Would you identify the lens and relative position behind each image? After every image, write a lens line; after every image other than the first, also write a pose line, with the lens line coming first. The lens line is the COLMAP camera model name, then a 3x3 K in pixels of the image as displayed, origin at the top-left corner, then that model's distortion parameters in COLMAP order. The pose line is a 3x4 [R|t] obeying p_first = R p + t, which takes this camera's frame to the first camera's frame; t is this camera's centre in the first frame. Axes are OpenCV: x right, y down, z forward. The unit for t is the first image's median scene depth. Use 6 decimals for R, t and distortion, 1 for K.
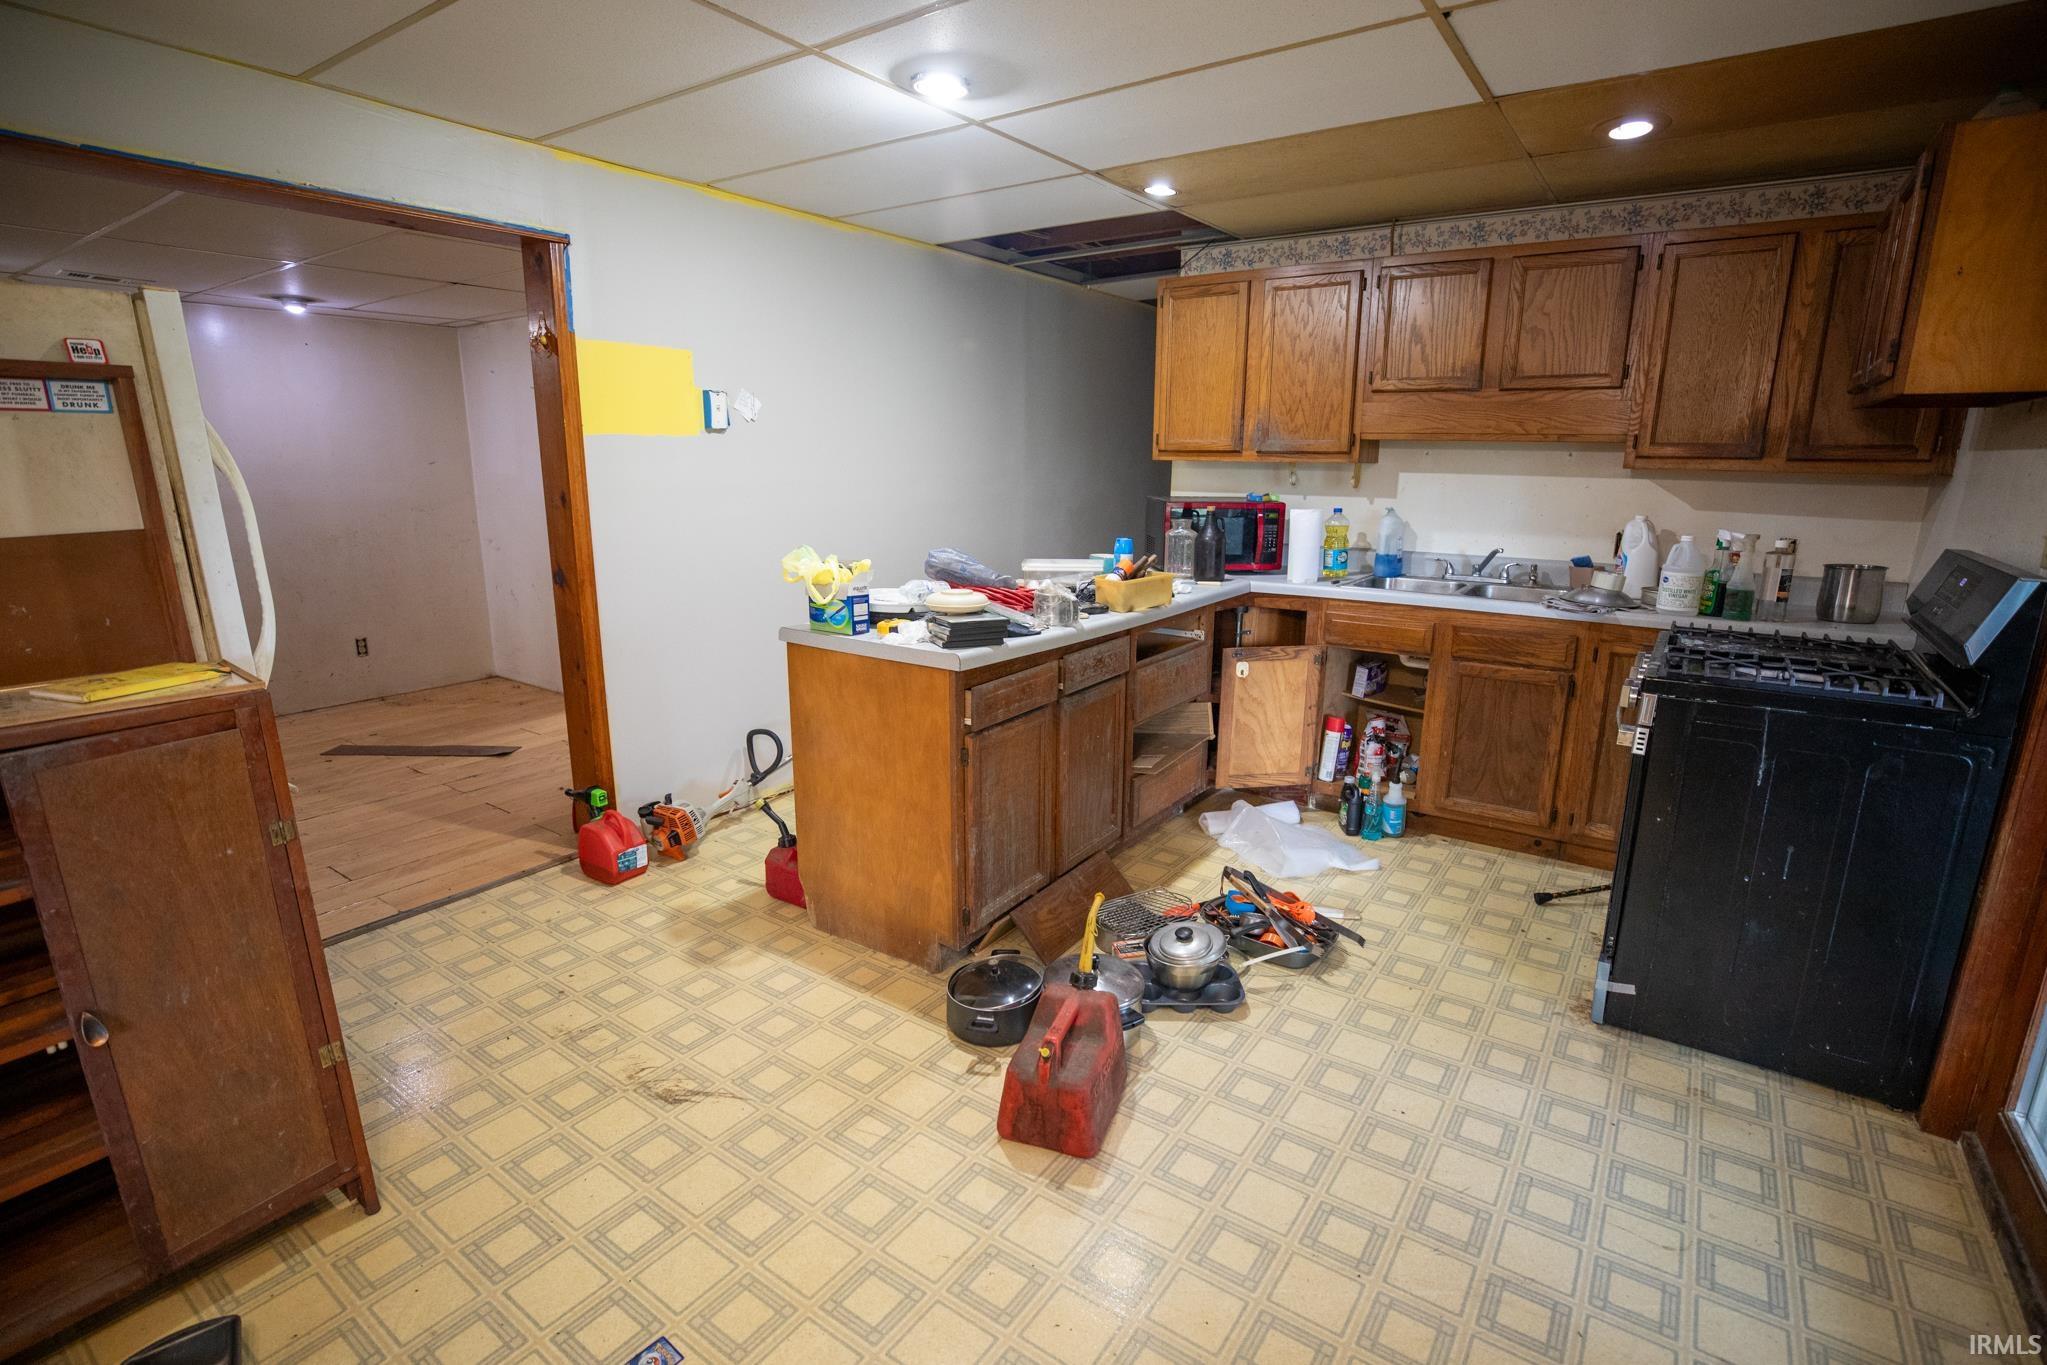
lens RADIAL K [[958.3, 0, 1031.3], [0, 958.3, 687.3], [0, 0, 1]] dist [-0.006688, 0.001733]
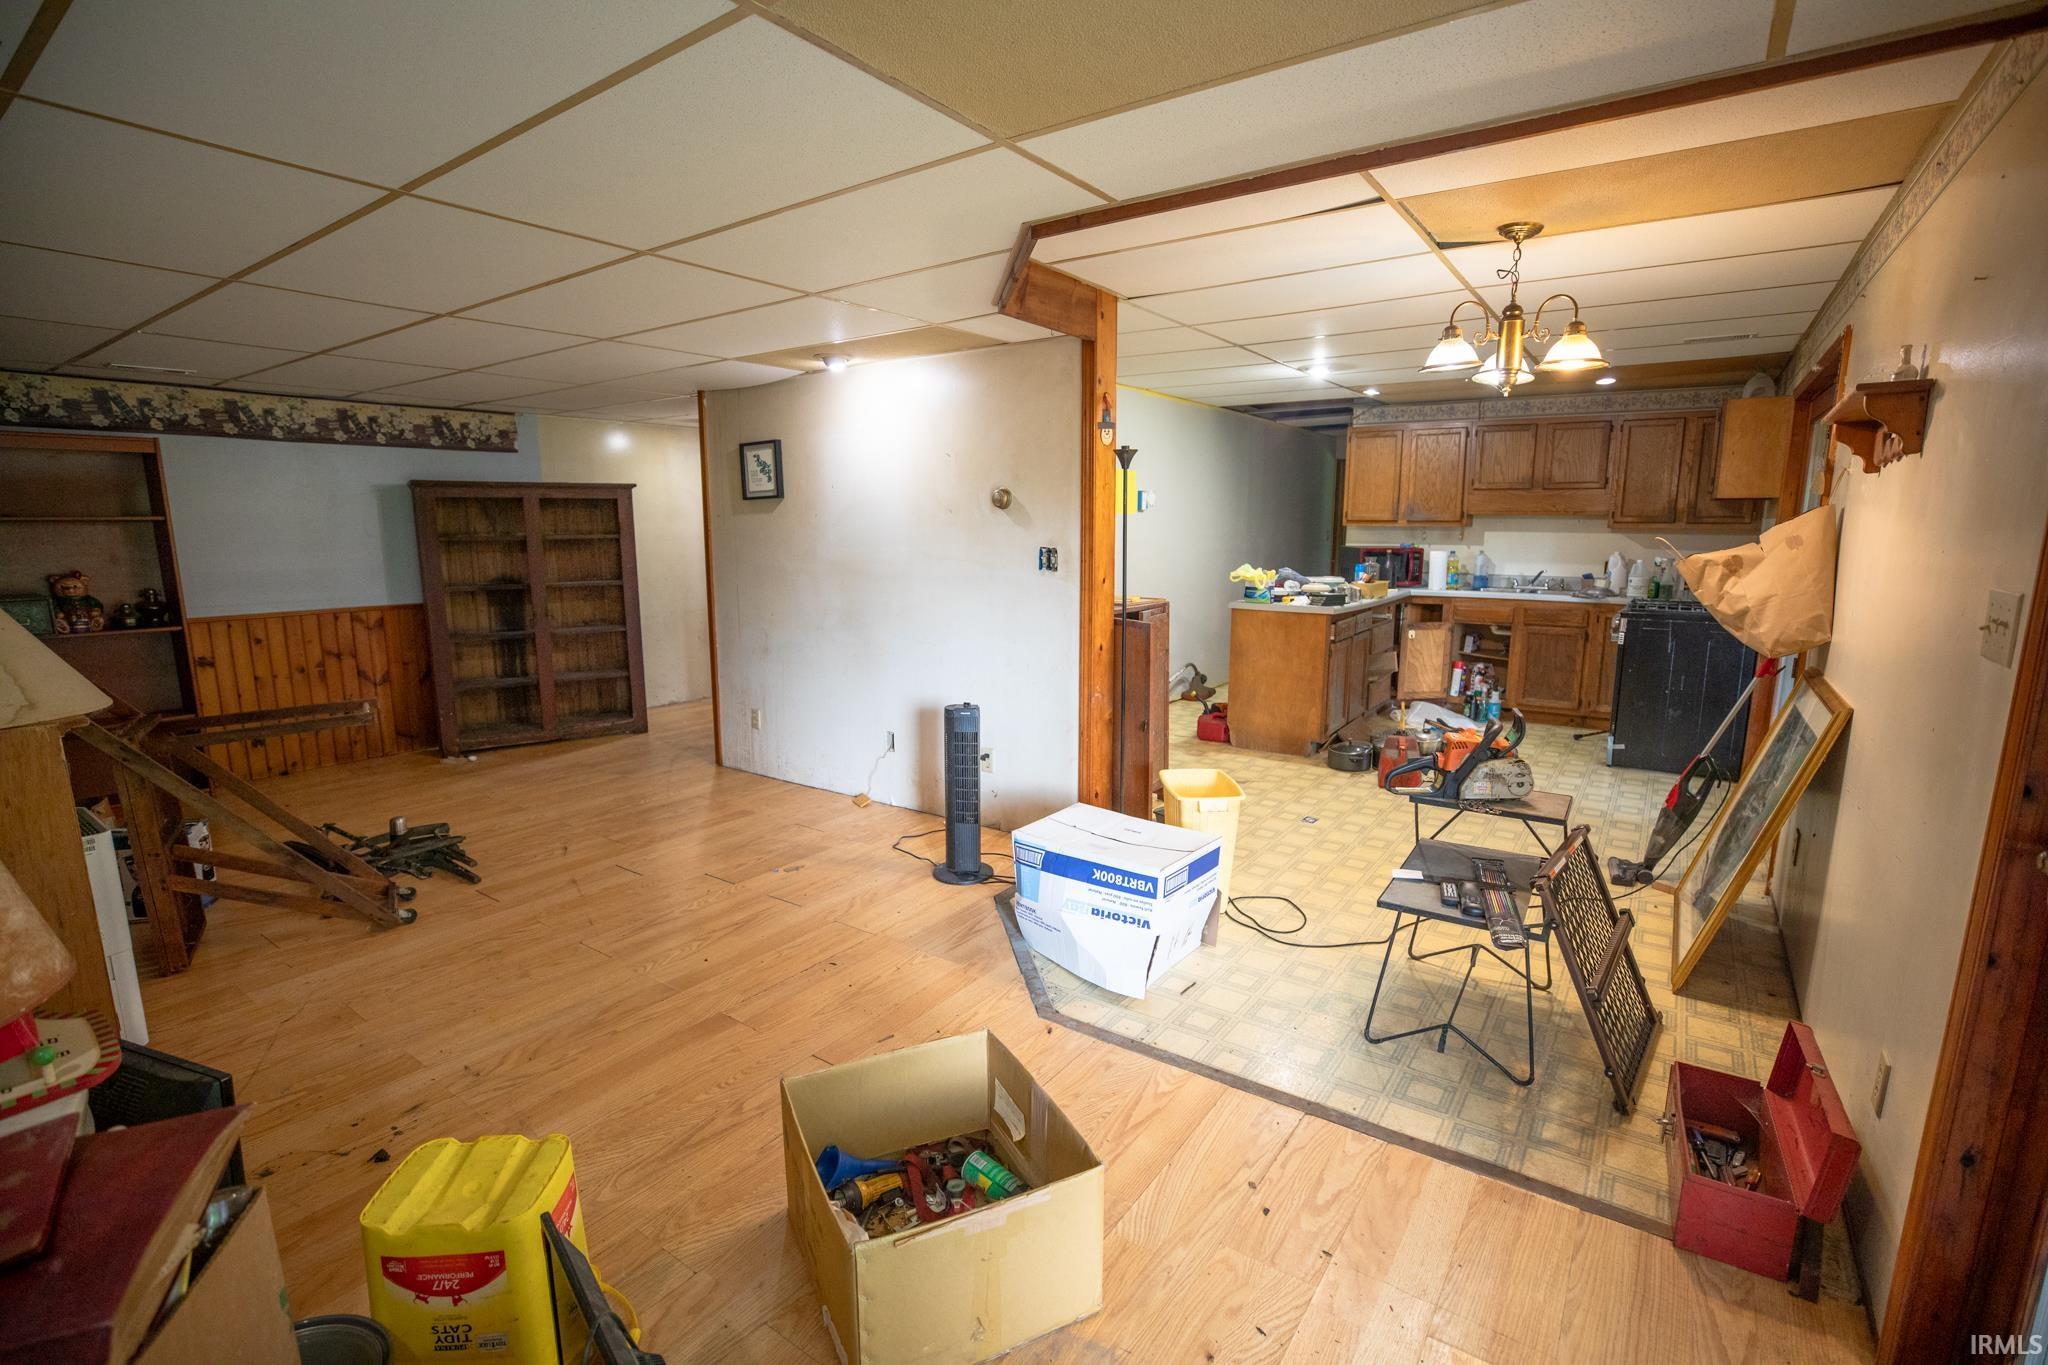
lens RADIAL K [[958.8, 0, 1022.7], [0, 958.8, 696.7], [0, 0, 1]] dist [-0.006688, 0.001733]
pose [[0.999923, -0.008424, 0.009058, -0.598625], [0.008922, 0.998361, -0.056526, 0.215756], [-0.008567, 0.056603, 0.998360, -0.926887]]
